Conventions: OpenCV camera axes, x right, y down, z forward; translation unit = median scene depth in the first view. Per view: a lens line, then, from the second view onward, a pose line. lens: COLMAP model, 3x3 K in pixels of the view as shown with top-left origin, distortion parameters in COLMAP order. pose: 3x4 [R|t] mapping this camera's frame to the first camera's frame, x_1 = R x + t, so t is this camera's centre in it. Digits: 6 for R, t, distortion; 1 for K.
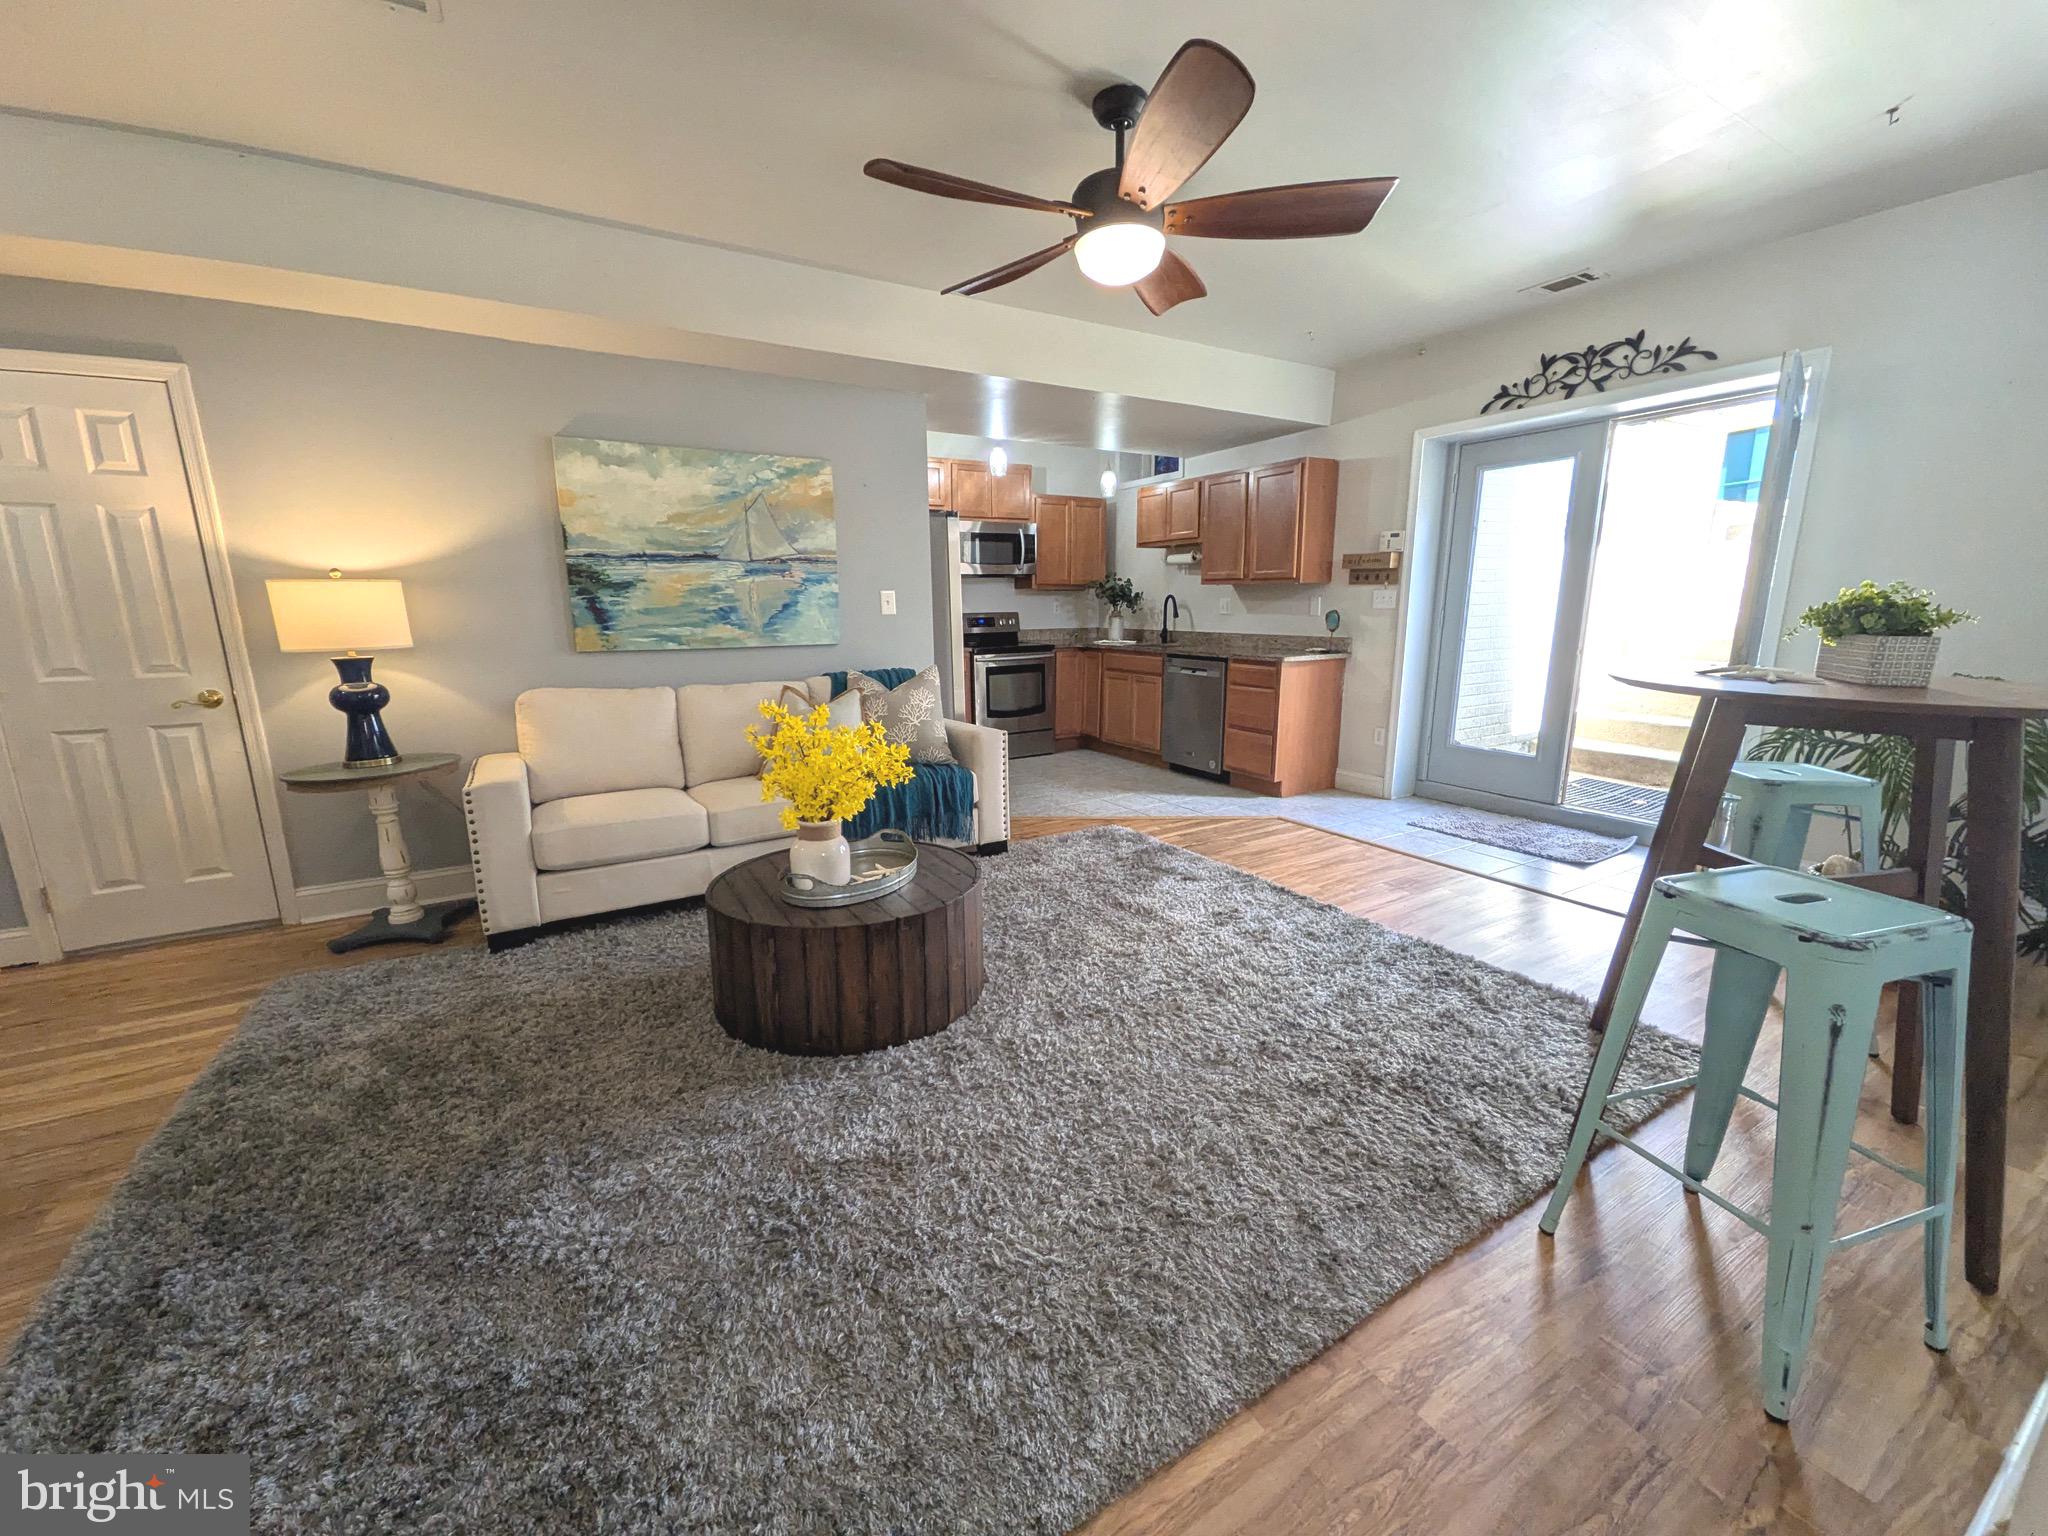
lens RADIAL K [[804.8, 0, 1021.0], [0, 804.8, 765.4], [0, 0, 1]] dist [0.006288, -0.001452]
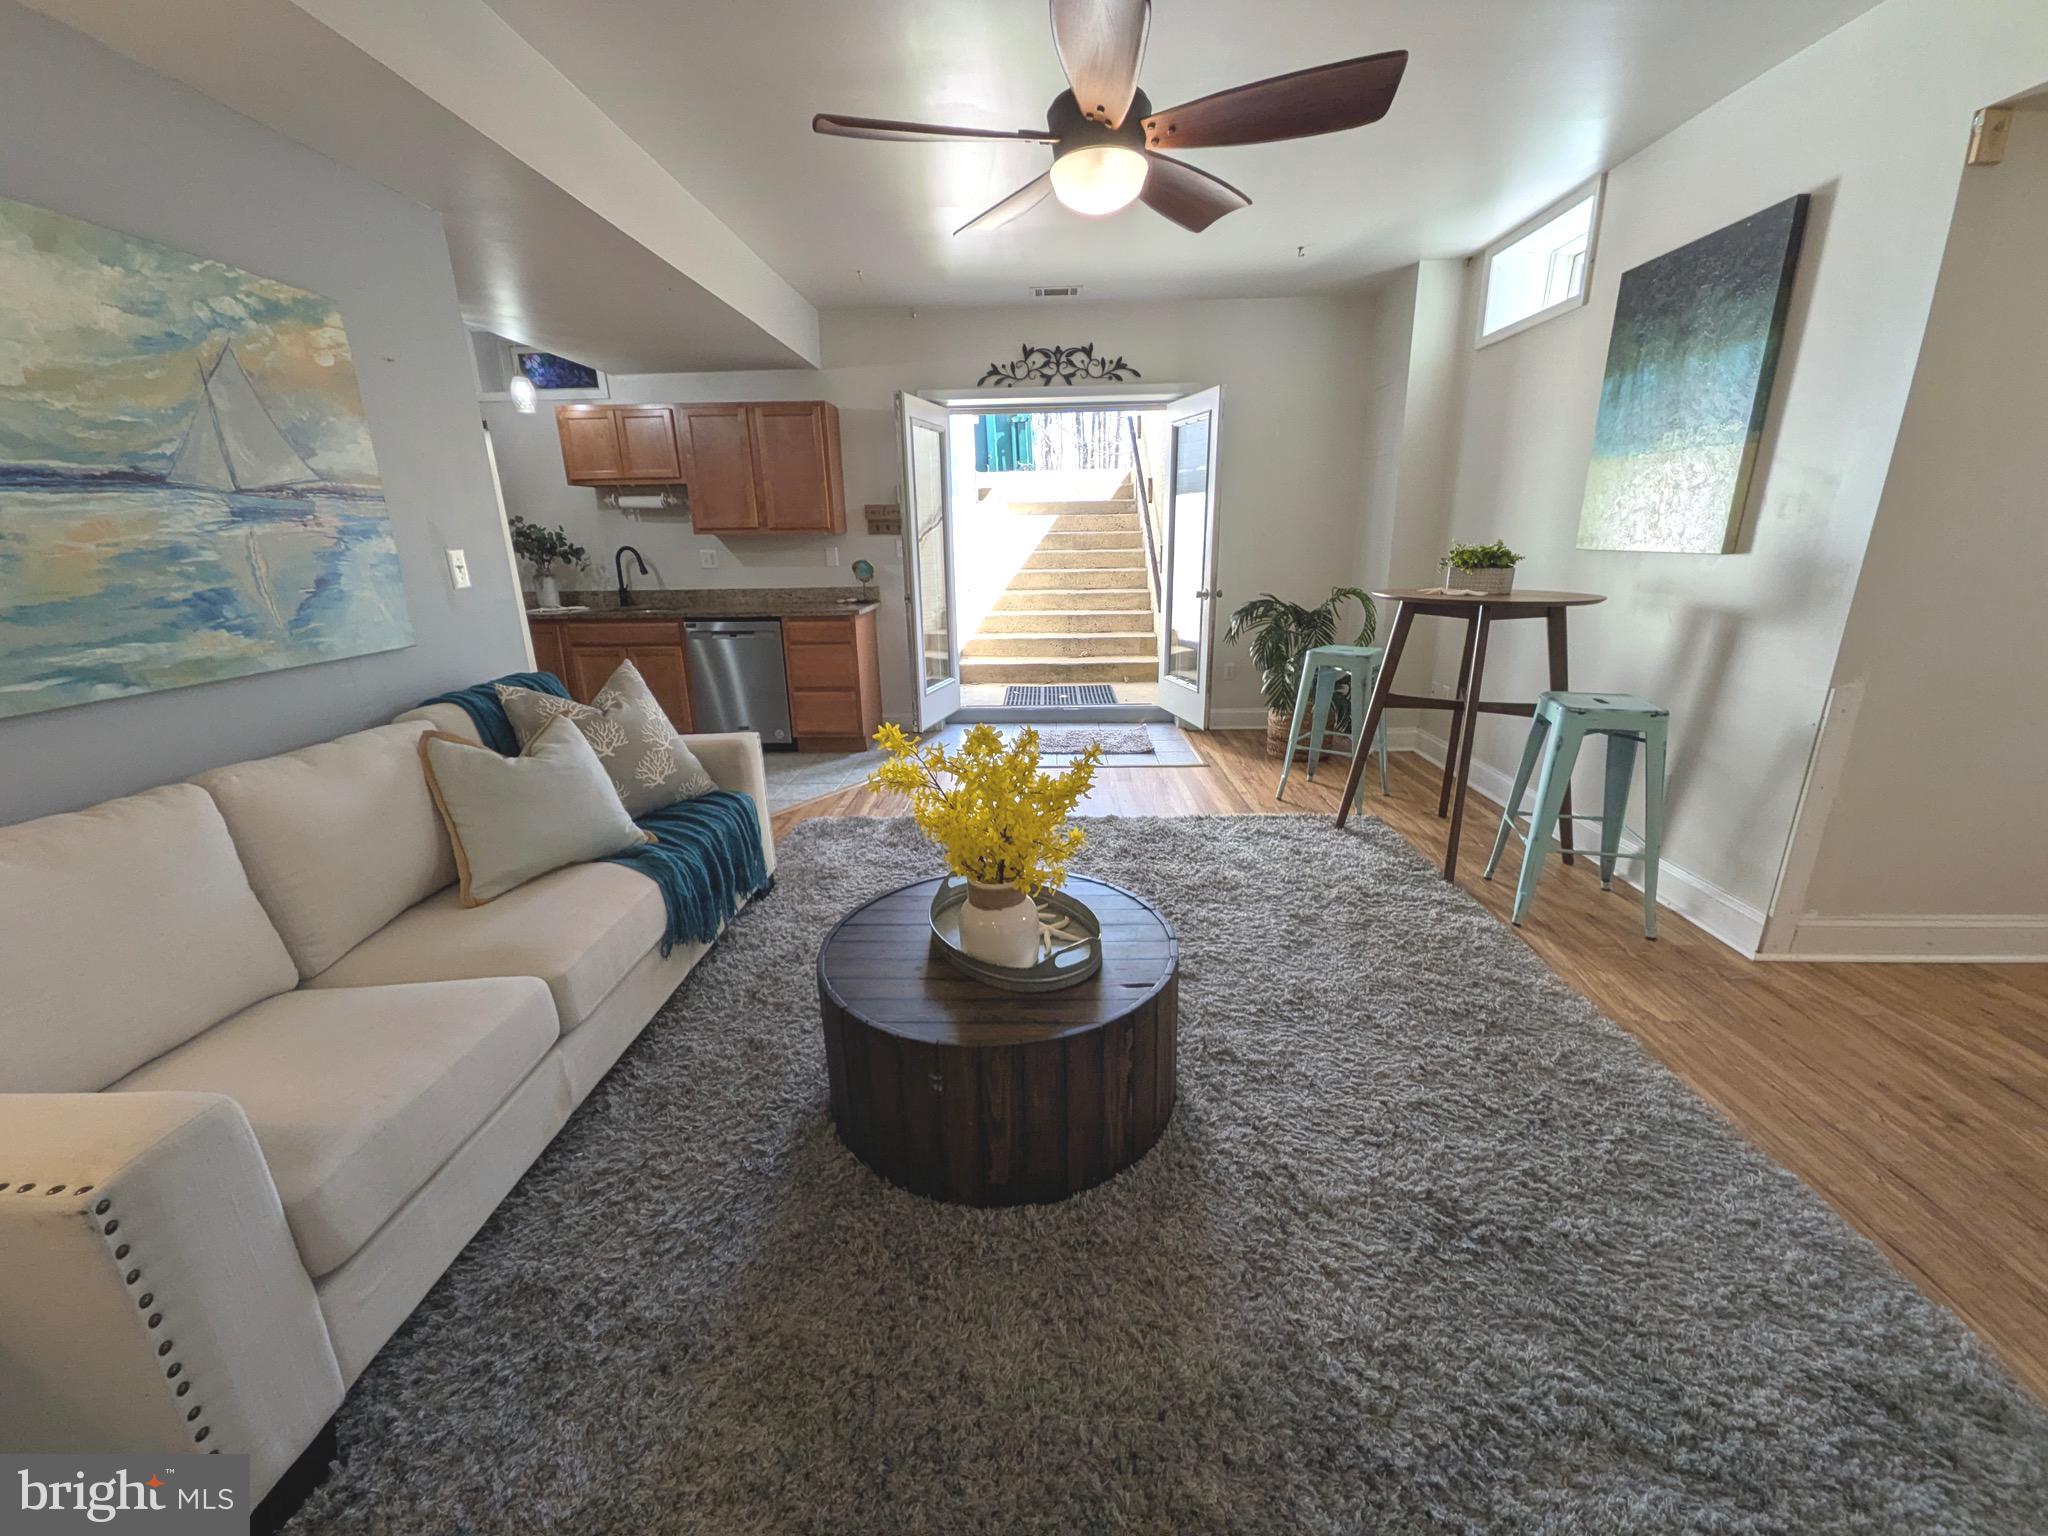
lens RADIAL K [[804.8, 0, 1019.4], [0, 804.8, 766.5], [0, 0, 1]] dist [0.006288, -0.001452]
pose [[0.546270, -0.233860, 0.804300, -0.517457], [0.179414, 0.970616, 0.160362, -0.091420], [-0.818168, 0.056702, 0.572176, 0.364792]]
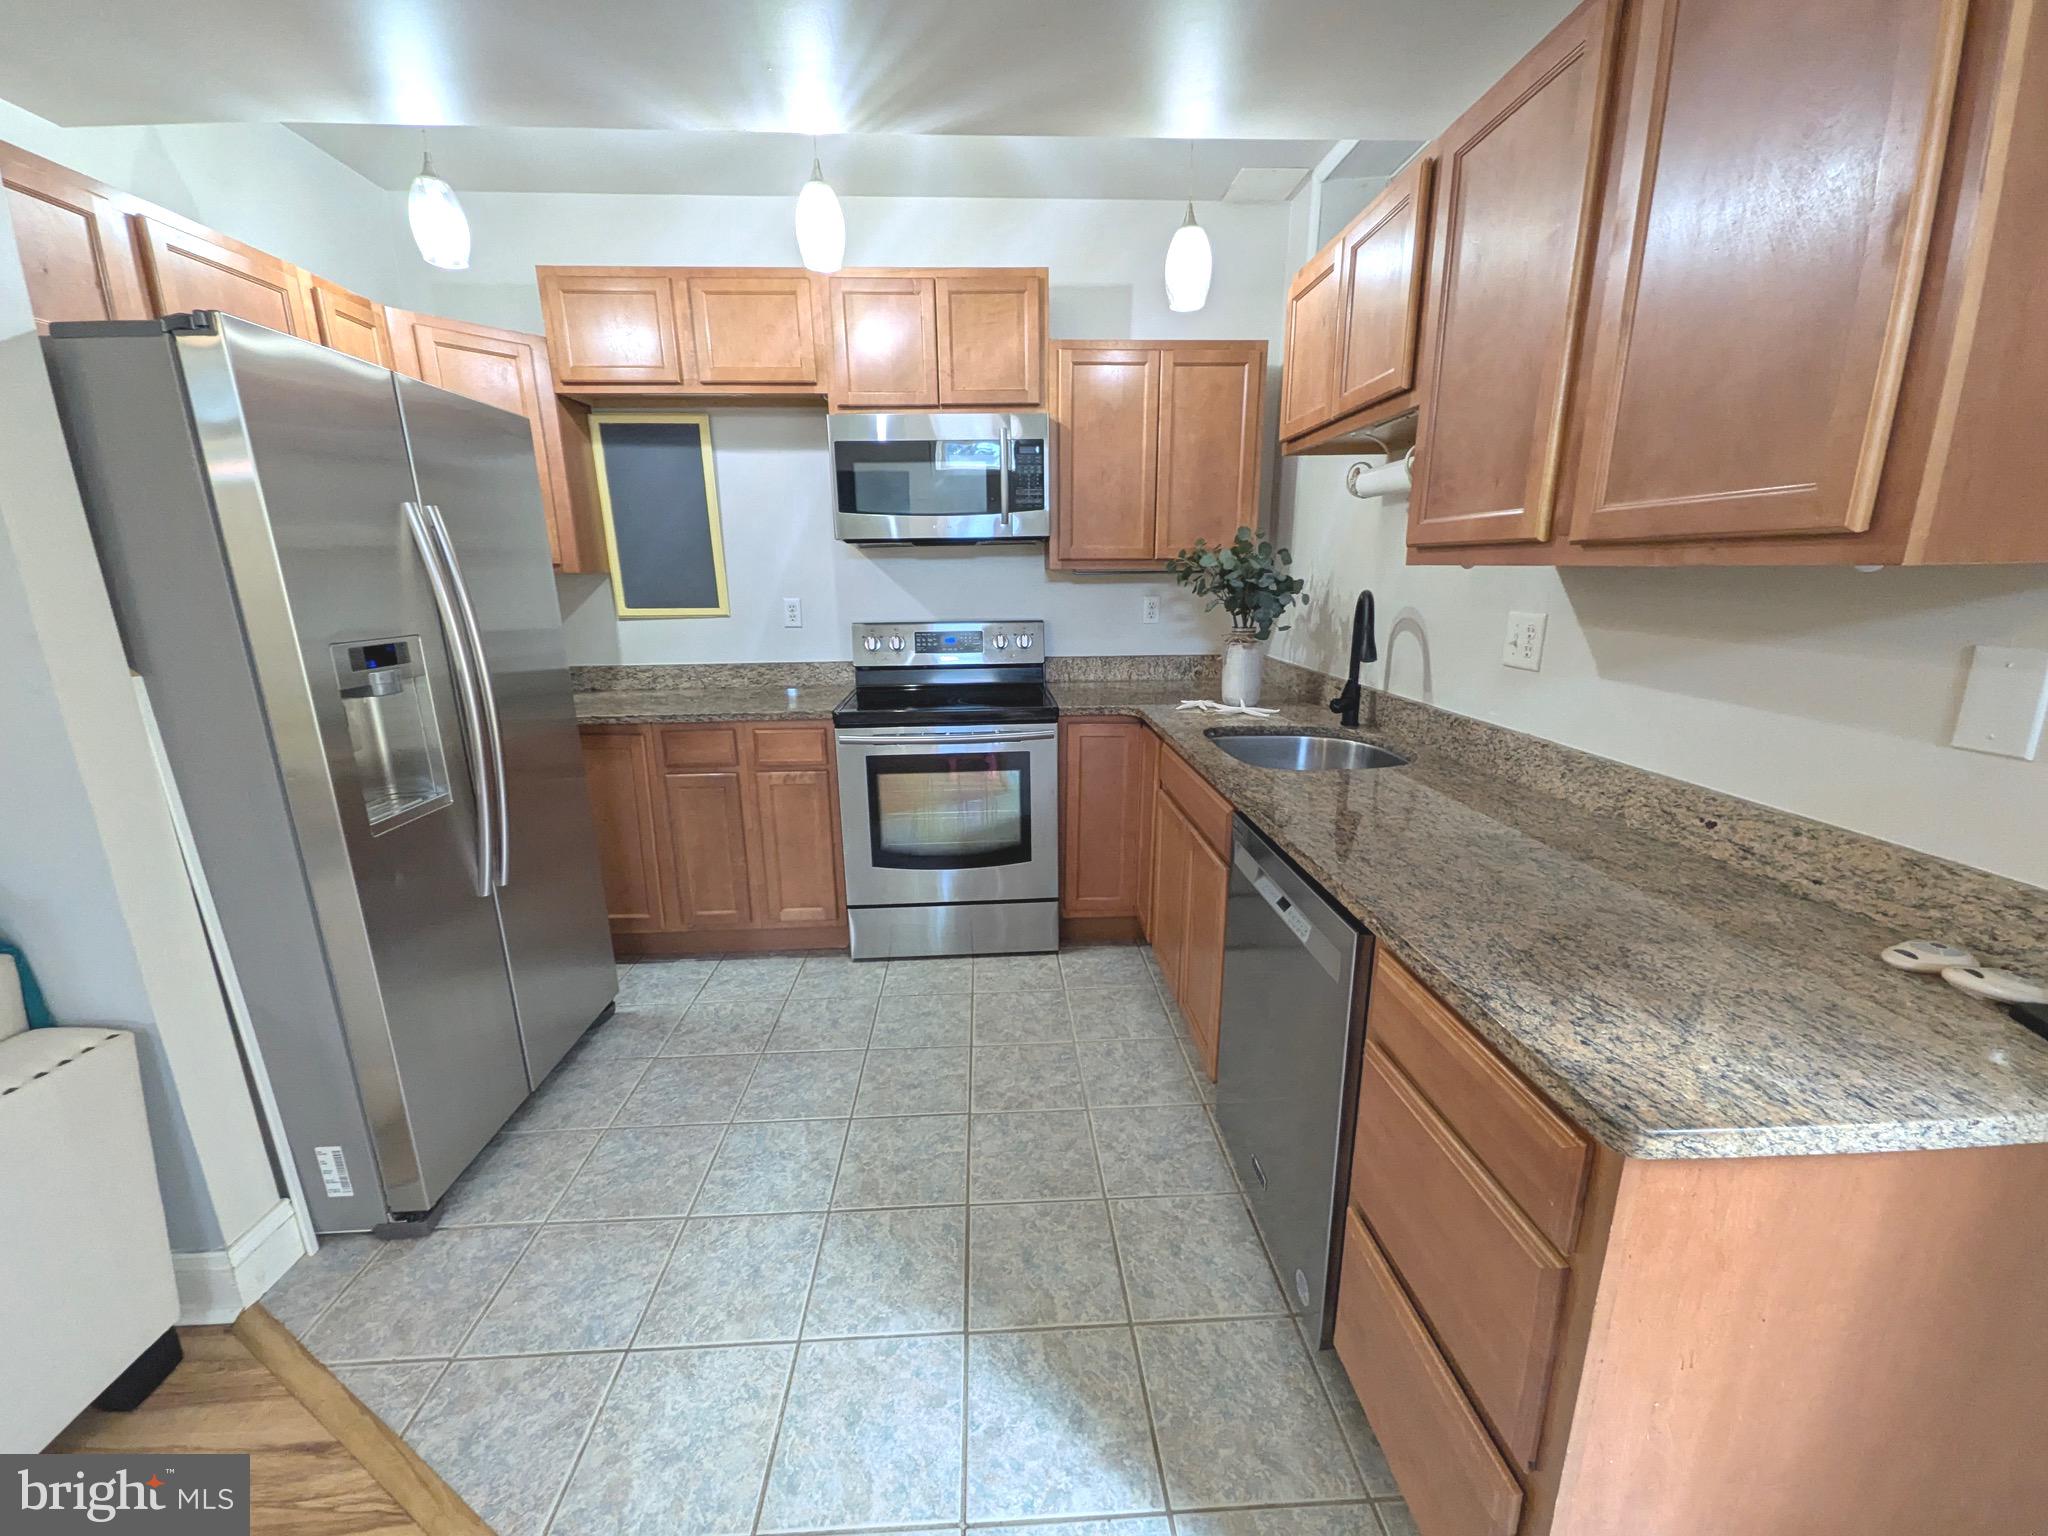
lens RADIAL K [[804.8, 0, 1017.9], [0, 804.8, 771.0], [0, 0, 1]] dist [0.006288, -0.001452]
pose [[0.883938, 0.114434, -0.453386, 0.366968], [-0.092127, 0.993208, 0.071072, -0.248187], [0.458439, -0.021054, 0.888476, 1.062229]]
